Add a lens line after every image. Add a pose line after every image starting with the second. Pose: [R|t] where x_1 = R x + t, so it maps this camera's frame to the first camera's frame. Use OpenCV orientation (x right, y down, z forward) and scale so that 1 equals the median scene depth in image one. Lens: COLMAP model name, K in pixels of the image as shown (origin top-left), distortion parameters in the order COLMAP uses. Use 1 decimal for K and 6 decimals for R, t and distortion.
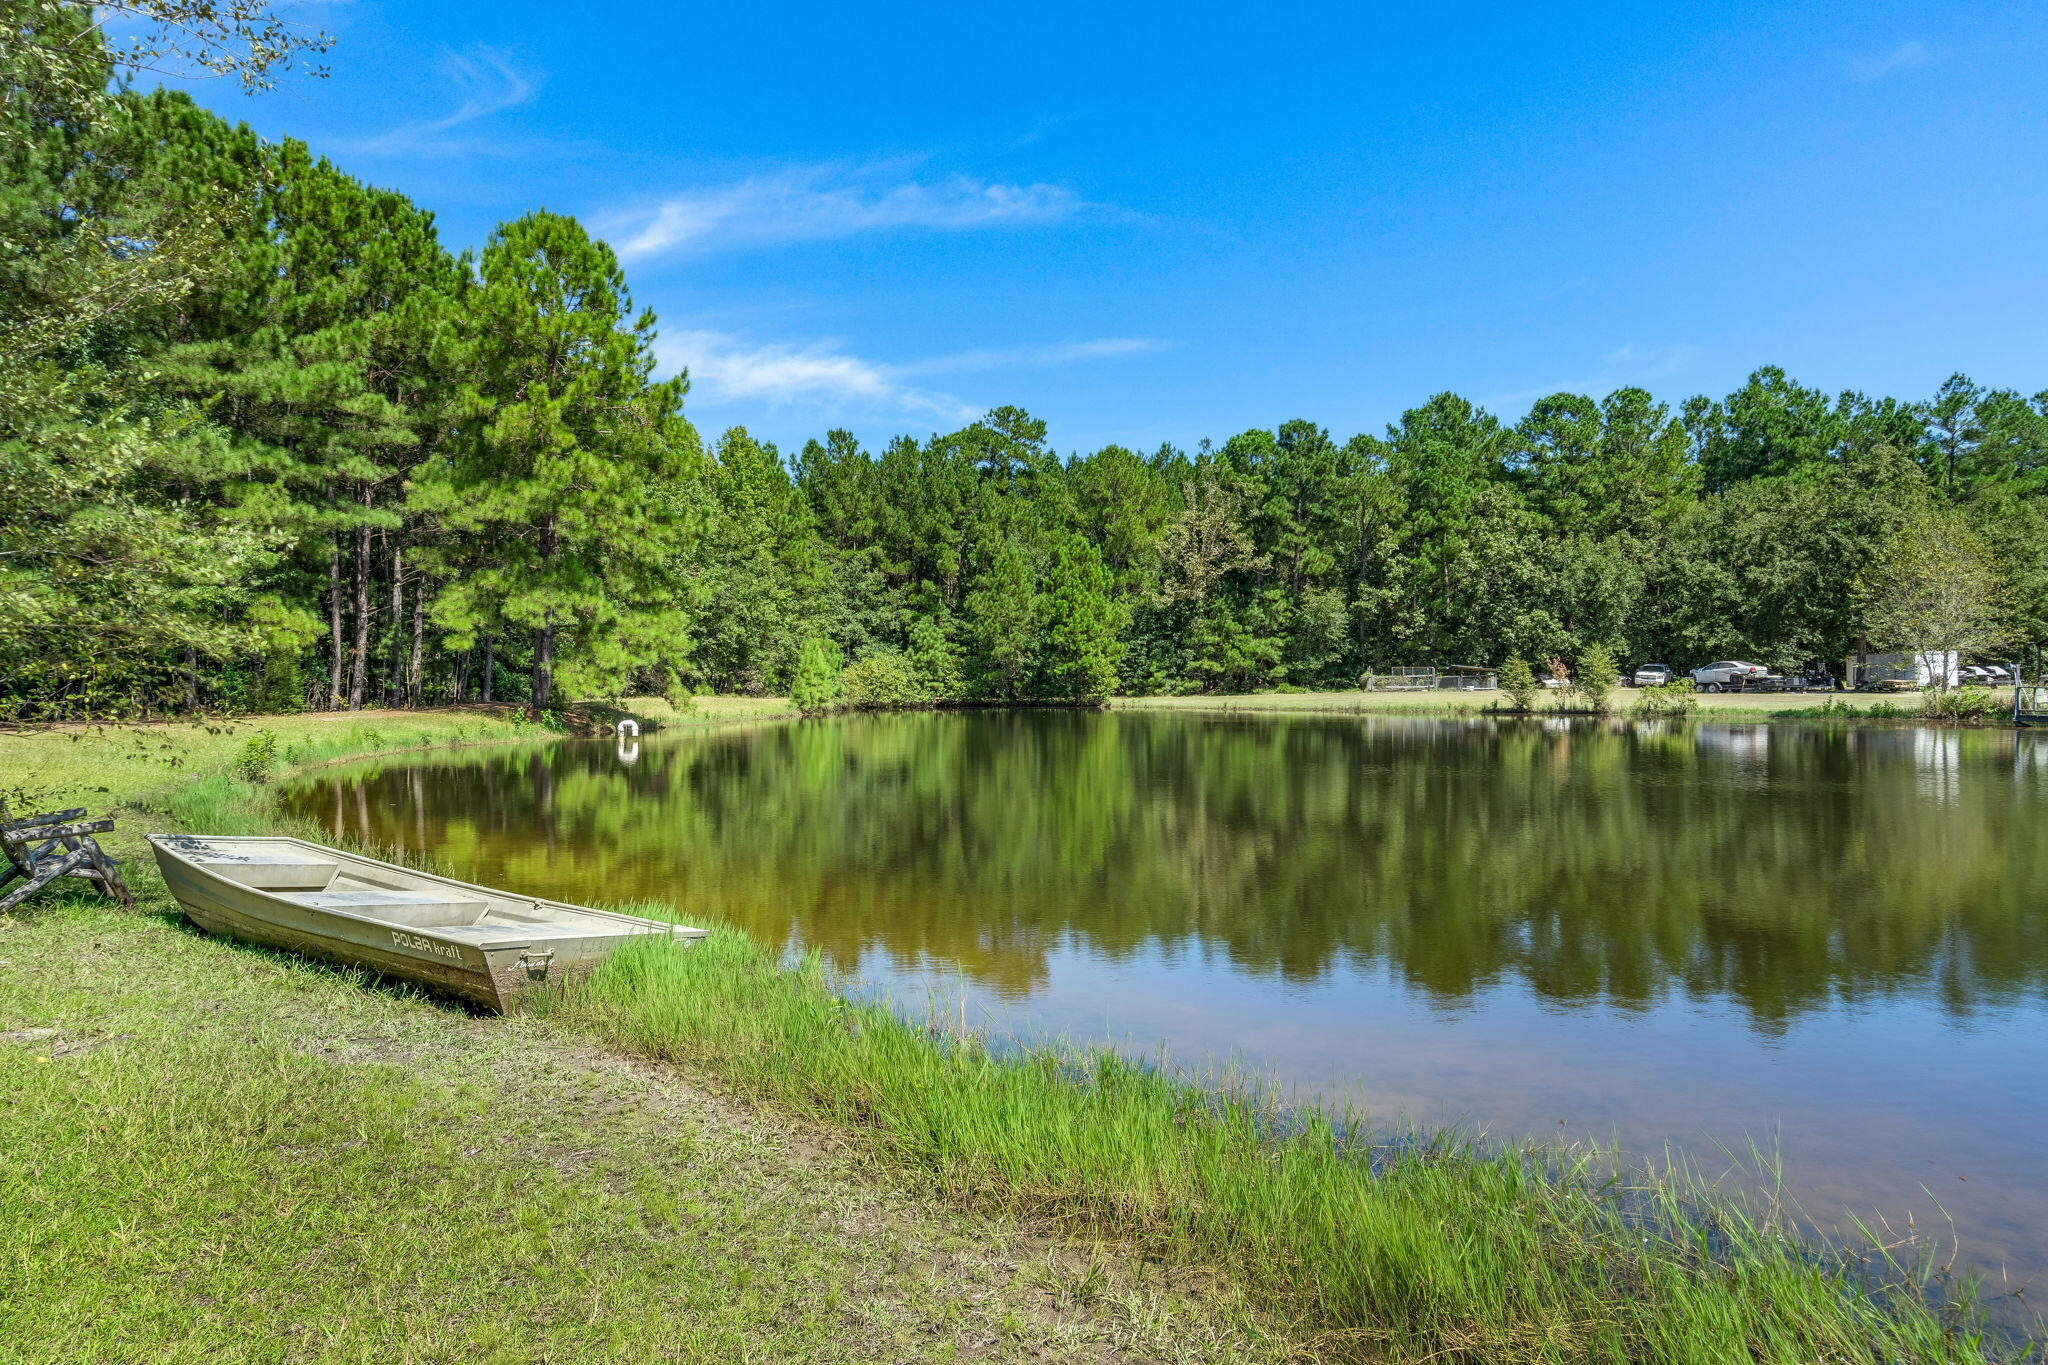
lens RADIAL K [[1194.9, 0, 1024.0], [0, 1194.9, 682.5], [0, 0, 1]] dist [0.000660, 0.000317]
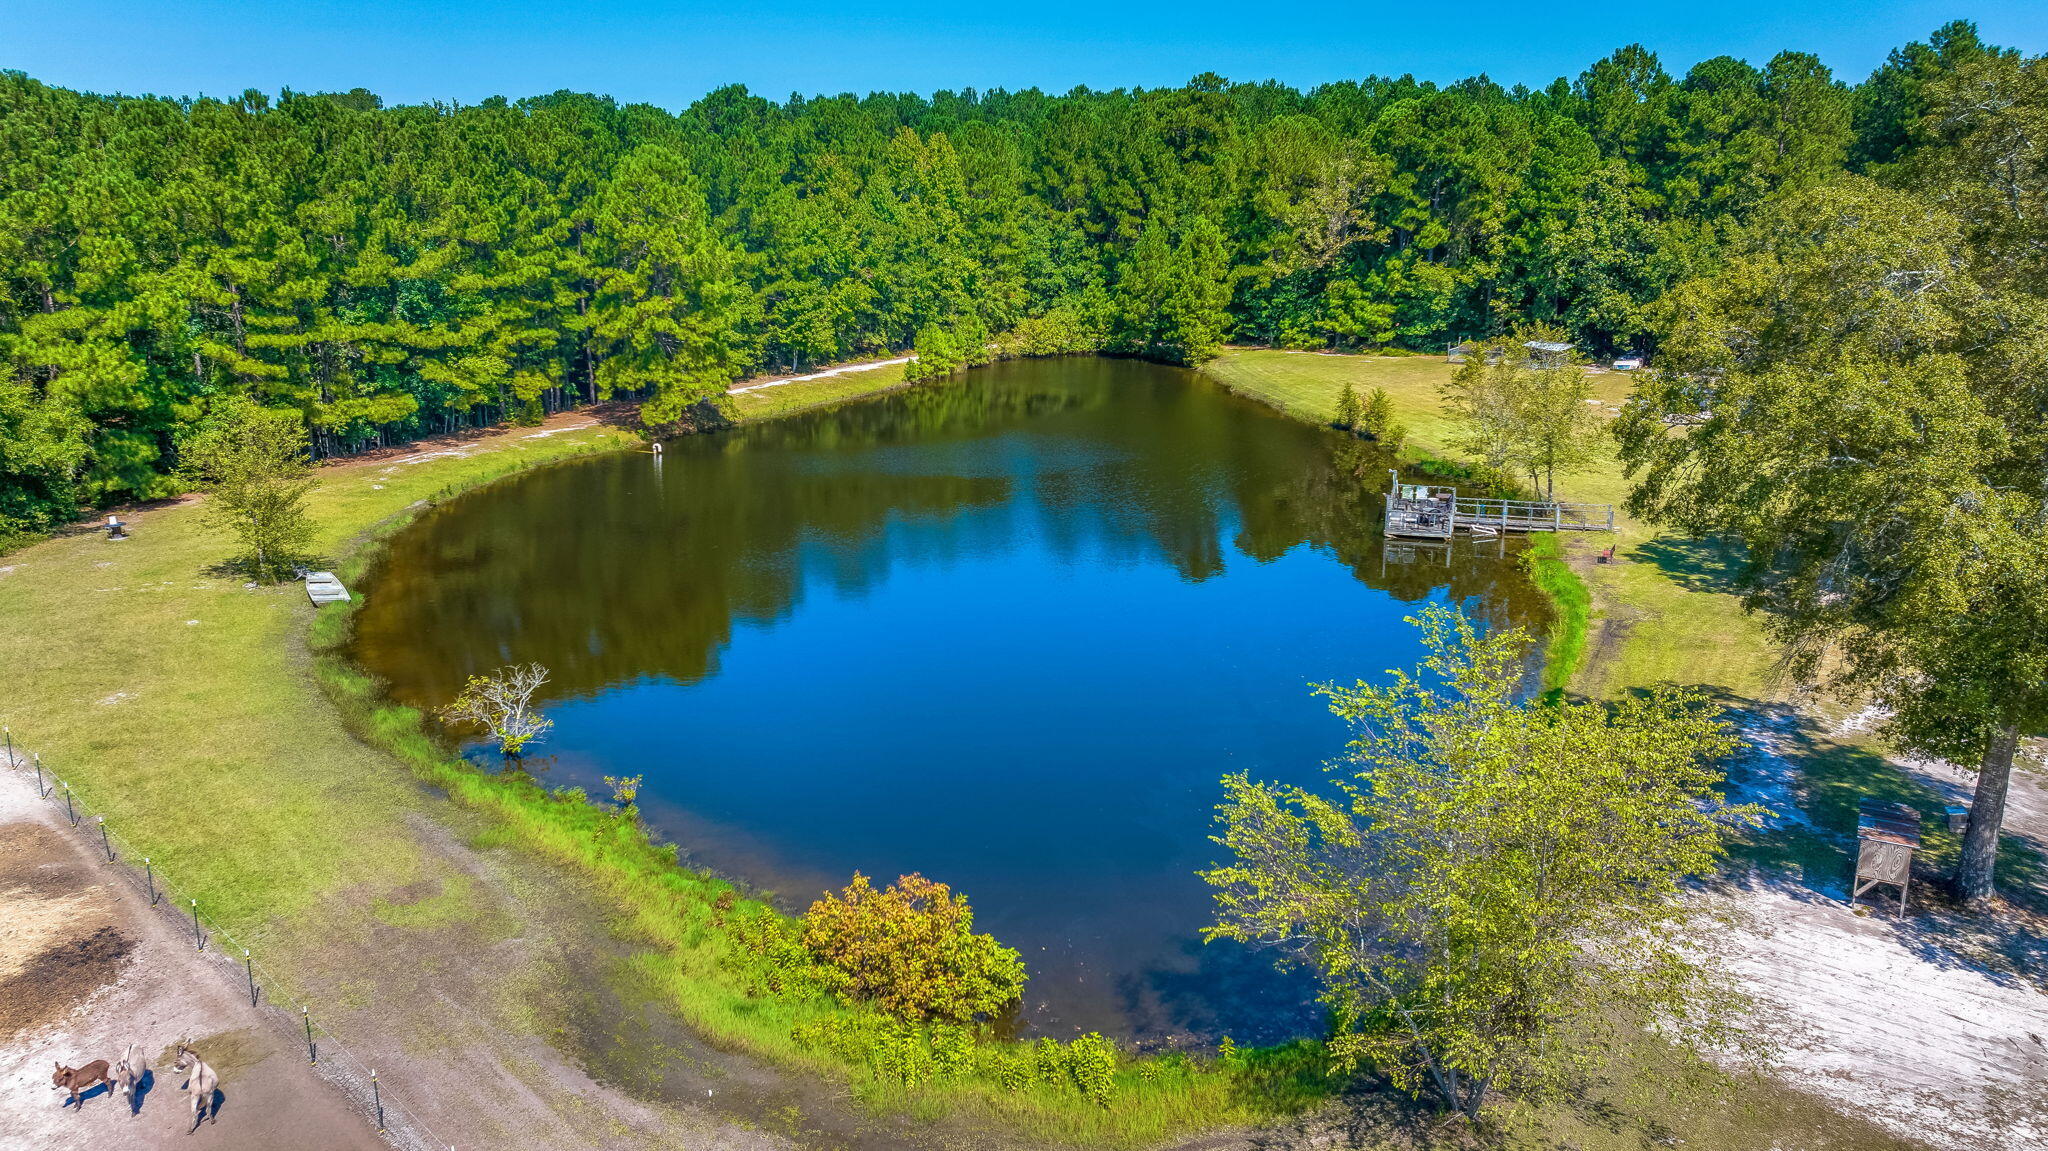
lens RADIAL K [[1398.3, 0, 1061.9], [0, 1398.3, 510.2], [0, 0, 1]] dist [-0.008433, -0.001100]
pose [[0.896228, 0.107384, -0.430401, 0.519341], [0.001890, 0.969324, 0.245780, -0.173206], [0.443591, -0.221088, 0.868532, -0.309893]]
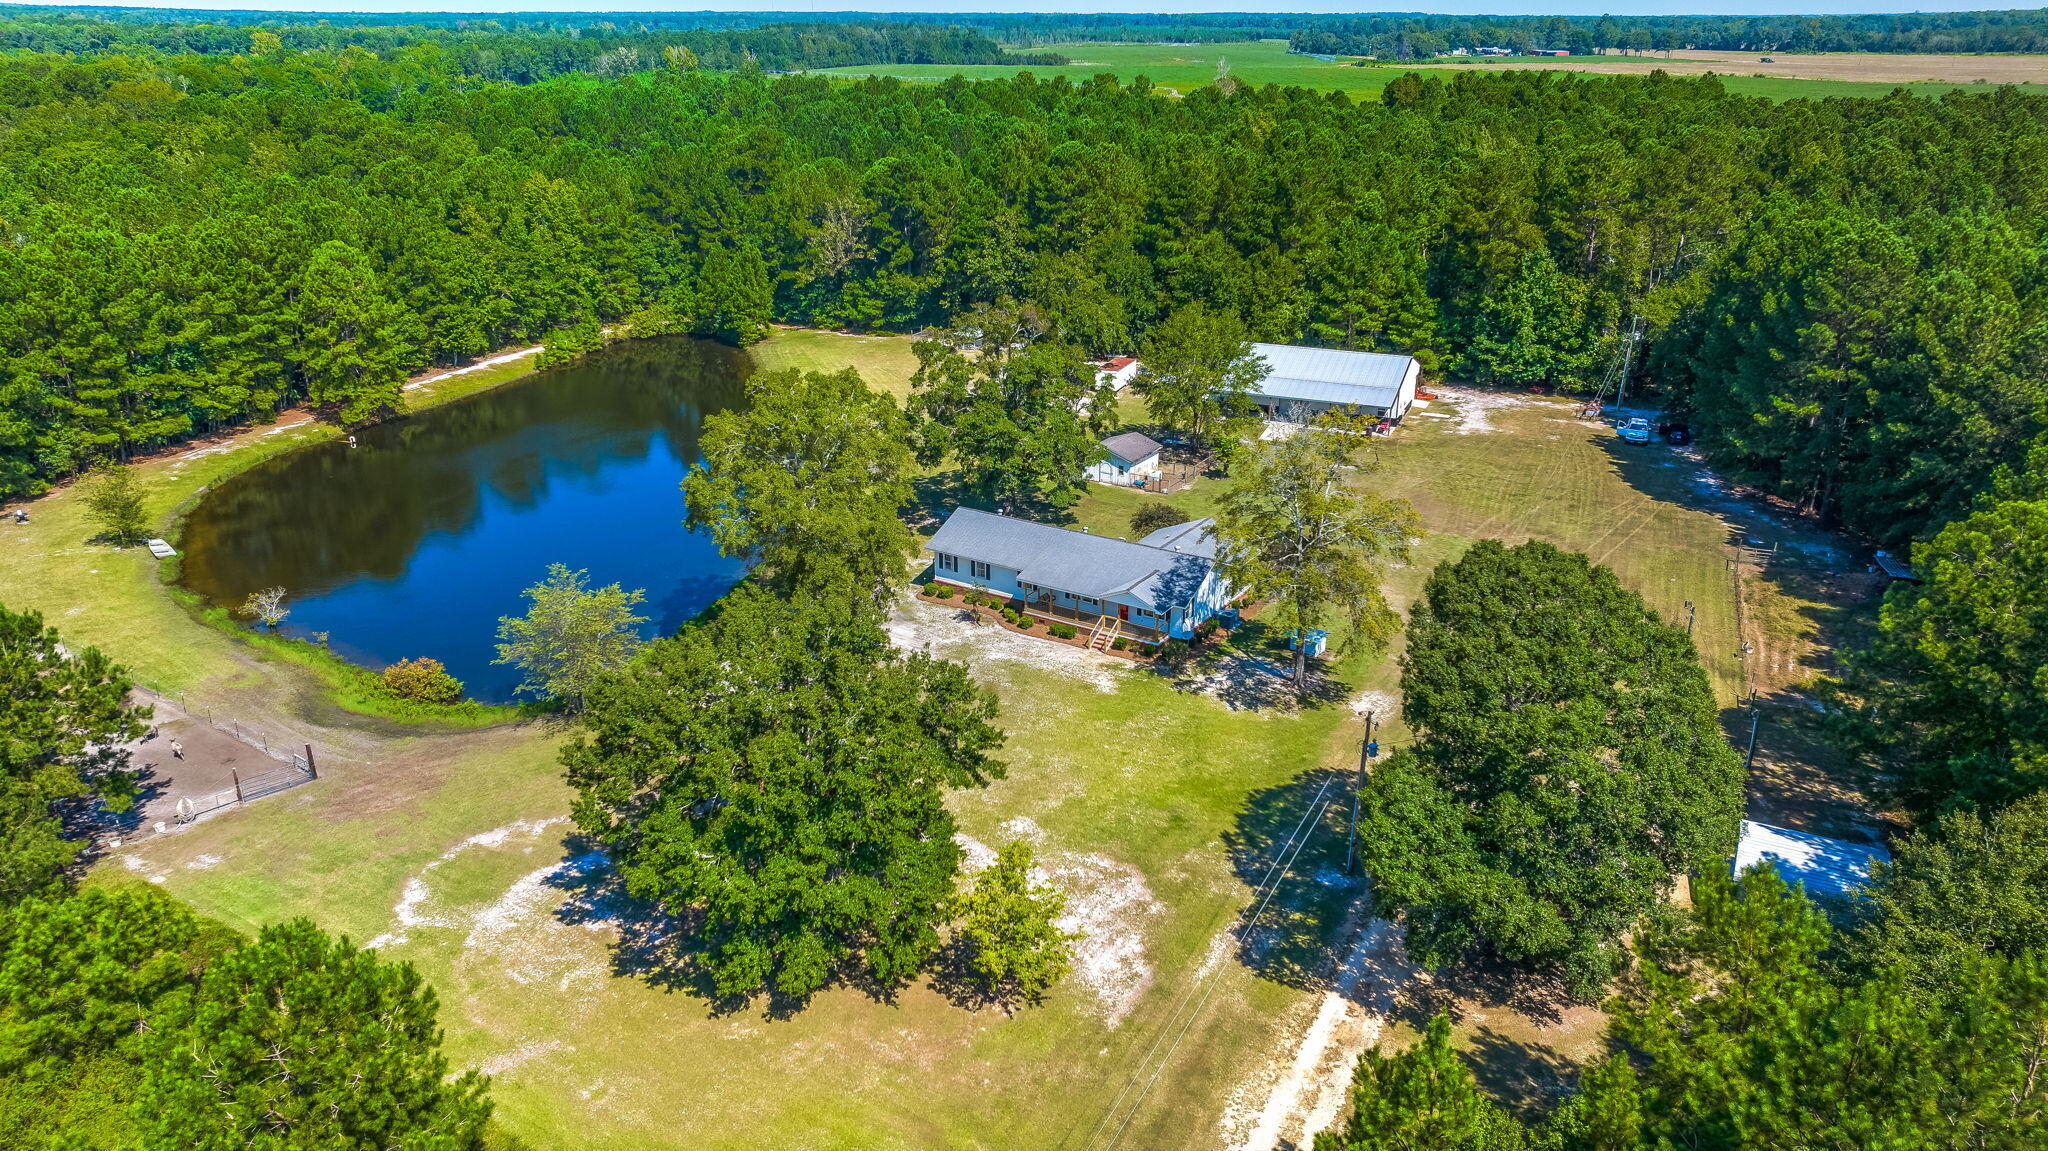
lens RADIAL K [[1398.3, 0, 1061.9], [0, 1398.3, 510.2], [0, 0, 1]] dist [-0.008433, -0.001100]
pose [[0.953241, 0.109572, -0.281649, 1.025709], [-0.006252, 0.938908, 0.344111, -0.432214], [0.302147, -0.326260, 0.895691, -0.745168]]
